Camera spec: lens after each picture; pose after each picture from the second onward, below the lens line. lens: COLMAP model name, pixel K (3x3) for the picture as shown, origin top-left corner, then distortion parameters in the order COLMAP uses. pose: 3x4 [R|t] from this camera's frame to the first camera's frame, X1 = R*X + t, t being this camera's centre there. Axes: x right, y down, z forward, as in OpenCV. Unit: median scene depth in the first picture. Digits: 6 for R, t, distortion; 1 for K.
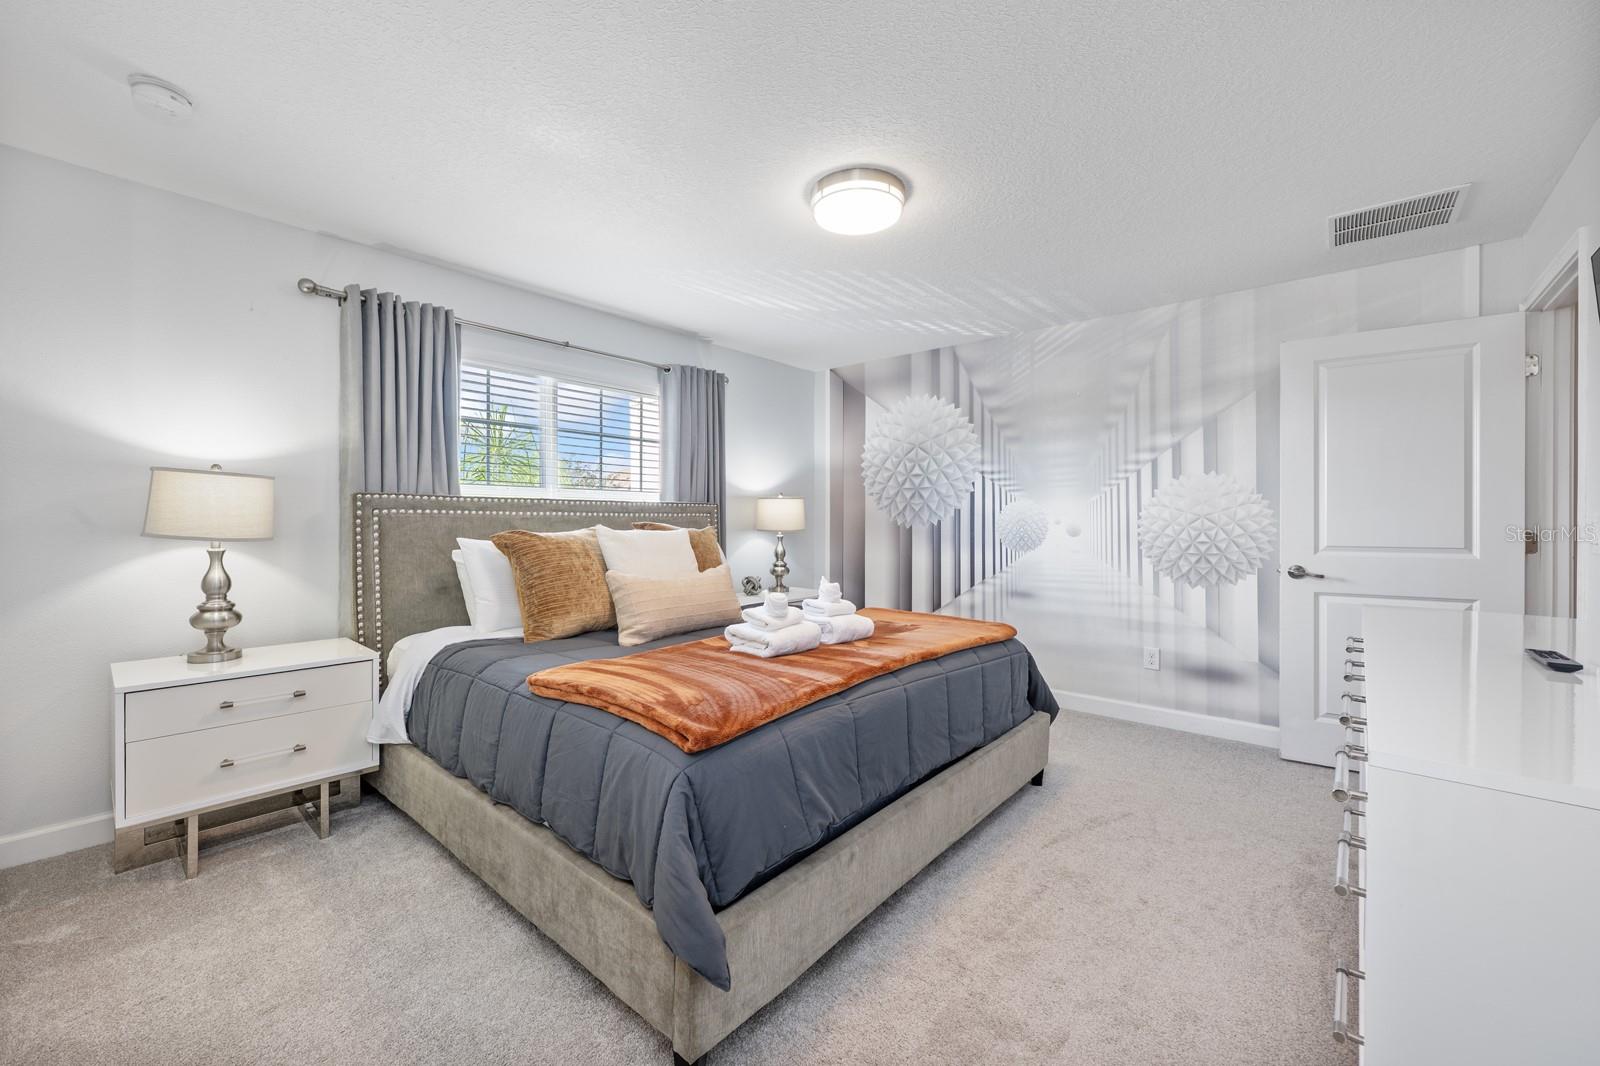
lens RADIAL K [[635.3, 0, 791.9], [0, 635.3, 524.6], [0, 0, 1]] dist [-0.015443, -0.000091]
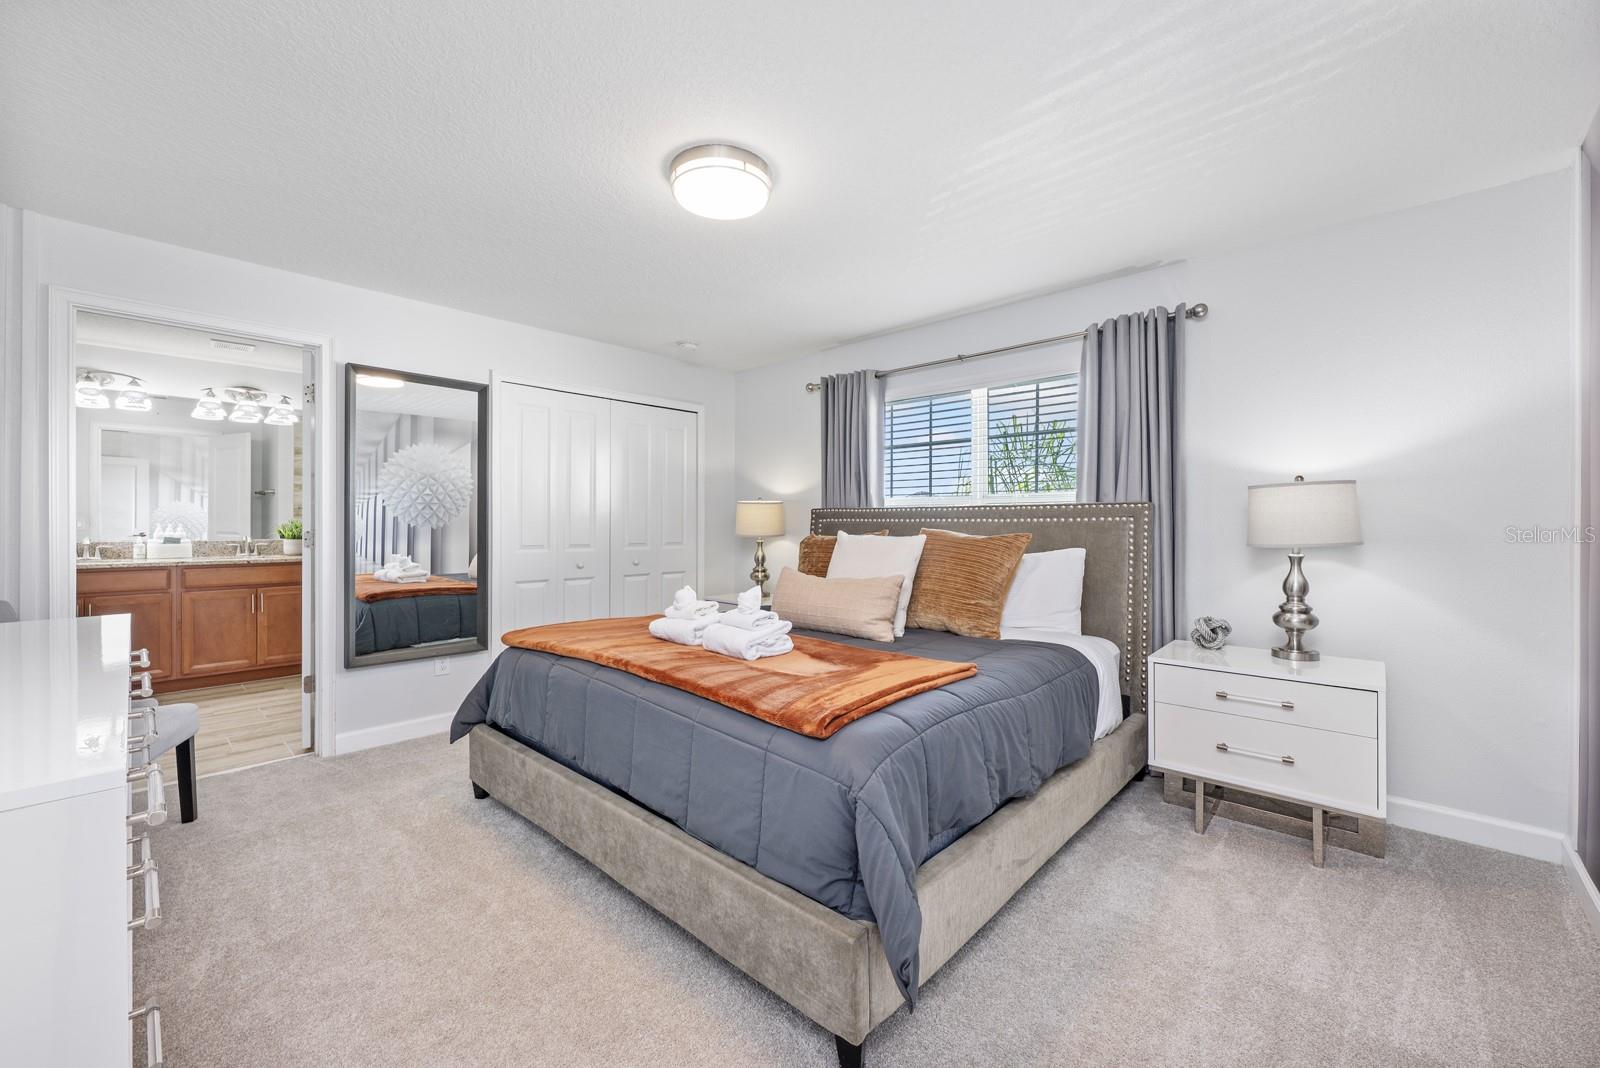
lens RADIAL K [[626.8, 0, 803.2], [0, 626.8, 526.7], [0, 0, 1]] dist [0.000156, 0.000083]
pose [[-0.022949, -0.001340, -0.999736, 0.168731], [-0.007515, 0.999971, -0.001168, -0.000779], [0.999708, 0.007486, -0.022958, 0.189969]]
